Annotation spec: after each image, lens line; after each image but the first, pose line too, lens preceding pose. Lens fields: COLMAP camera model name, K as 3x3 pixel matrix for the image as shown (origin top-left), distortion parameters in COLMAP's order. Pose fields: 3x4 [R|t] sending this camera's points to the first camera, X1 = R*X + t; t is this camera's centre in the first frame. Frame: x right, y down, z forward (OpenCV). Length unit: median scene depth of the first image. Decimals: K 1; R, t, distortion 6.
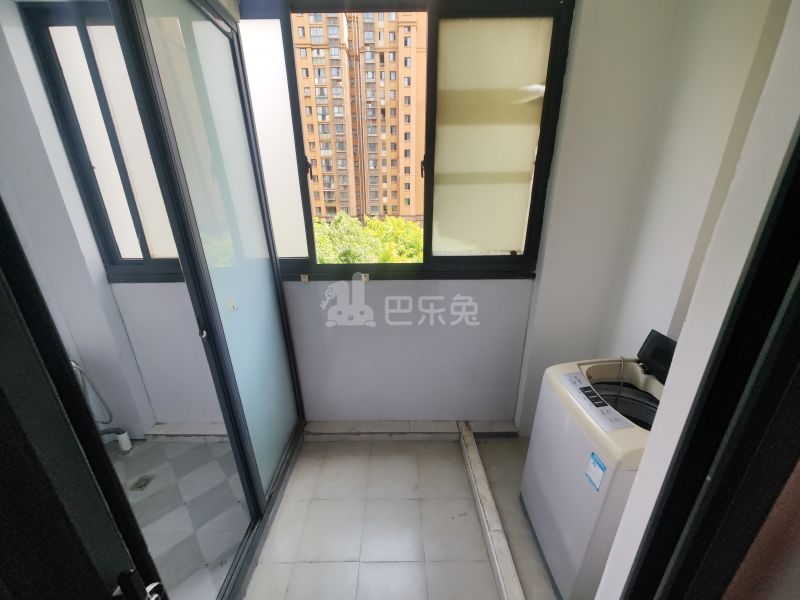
lens RADIAL K [[299.3, 0, 395.3], [0, 299.3, 298.9], [0, 0, 1]] dist [0.001096, 0.000088]
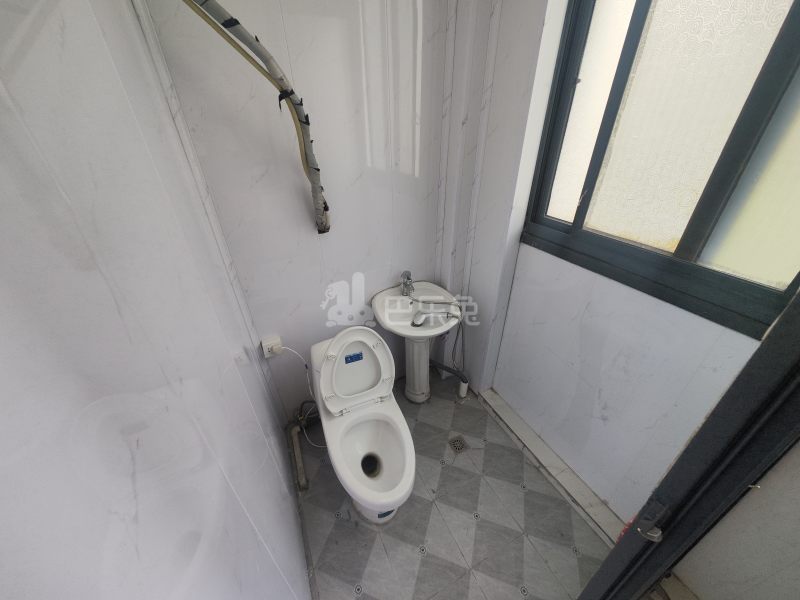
lens RADIAL K [[299.3, 0, 395.3], [0, 299.3, 298.9], [0, 0, 1]] dist [0.001096, 0.000088]
pose [[0.422210, 0.453770, -0.784750, -0.378741], [-0.278527, 0.888755, 0.364057, -0.117710], [0.862648, 0.064865, 0.501628, 0.297044]]
